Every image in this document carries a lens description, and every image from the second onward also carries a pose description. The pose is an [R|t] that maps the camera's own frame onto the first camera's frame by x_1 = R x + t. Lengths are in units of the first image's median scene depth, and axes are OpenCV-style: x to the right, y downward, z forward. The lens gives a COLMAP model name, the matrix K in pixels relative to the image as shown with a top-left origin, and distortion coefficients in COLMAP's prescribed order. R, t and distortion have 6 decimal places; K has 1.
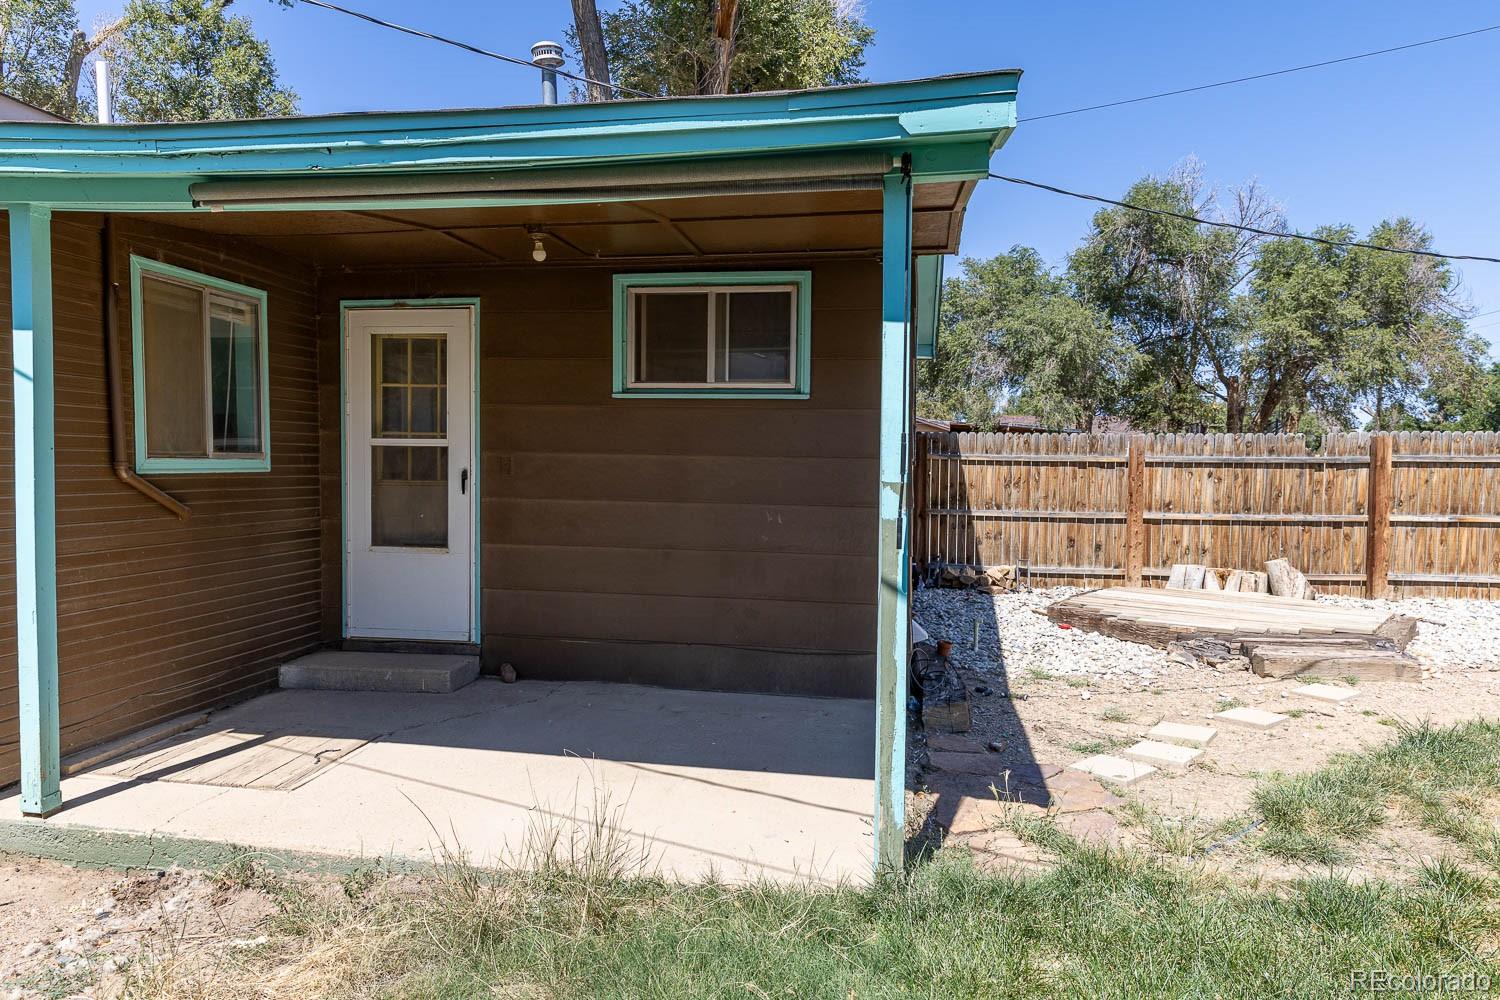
lens RADIAL K [[1009.5, 0, 750.0], [0, 1009.5, 500.0], [0, 0, 1]] dist [0.012372, -0.000846]
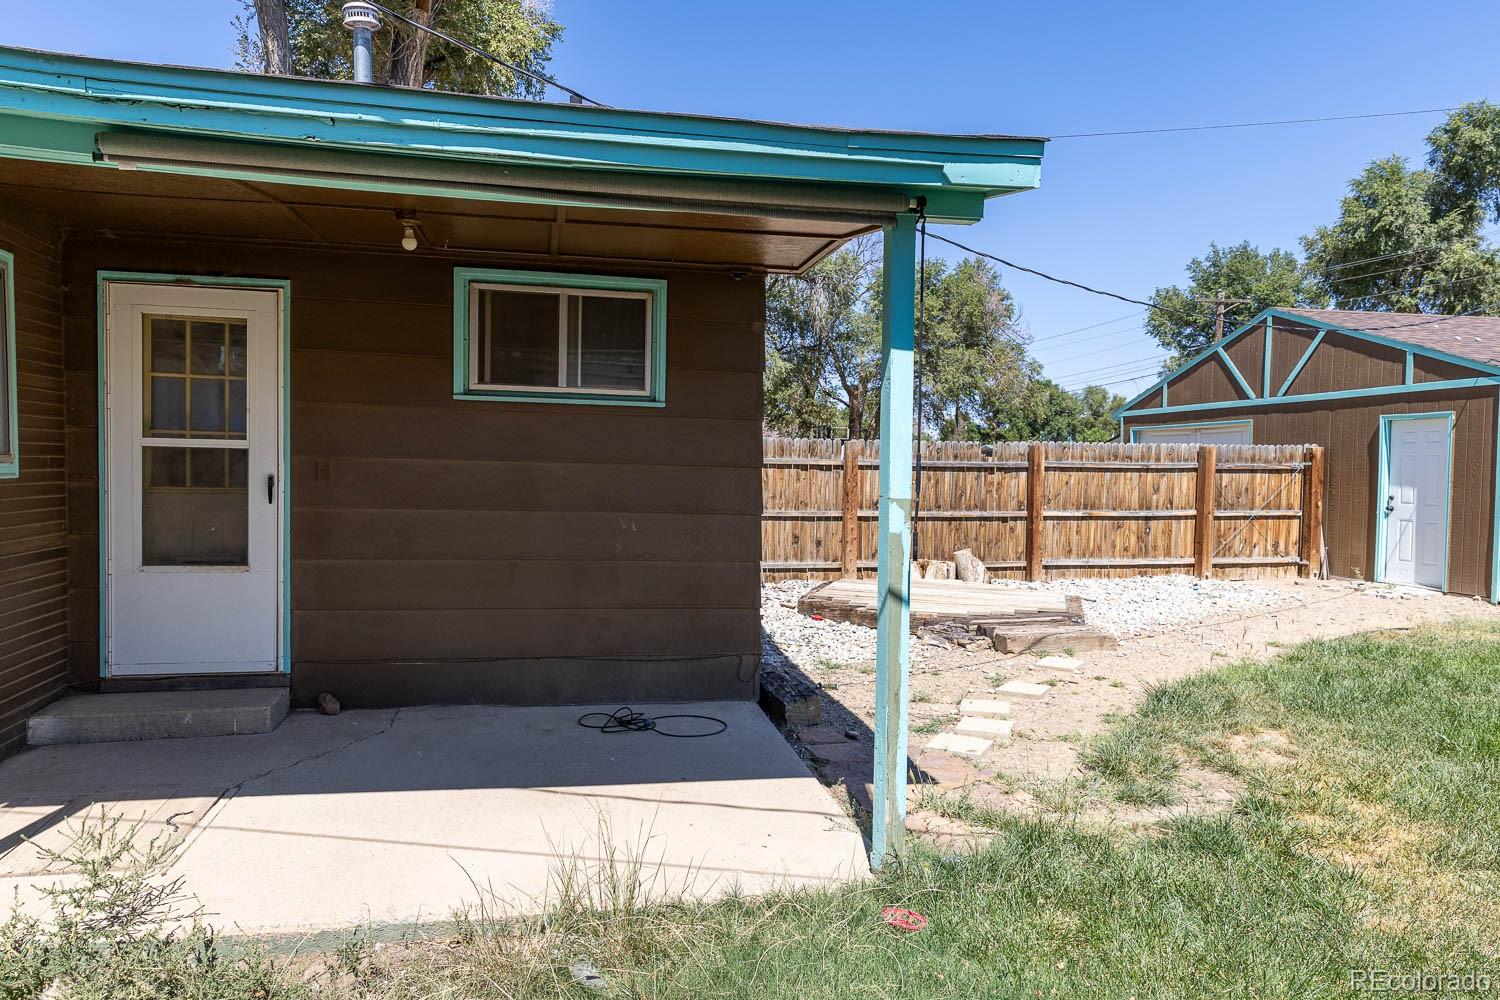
lens RADIAL K [[1005.9, 0, 750.6], [0, 1005.9, 490.9], [0, 0, 1]] dist [0.008174, 0.001146]
pose [[0.927864, -0.002842, 0.372908, -0.225971], [0.003815, 0.999991, -0.001871, -0.013669], [-0.372899, 0.003158, 0.927867, 0.035630]]
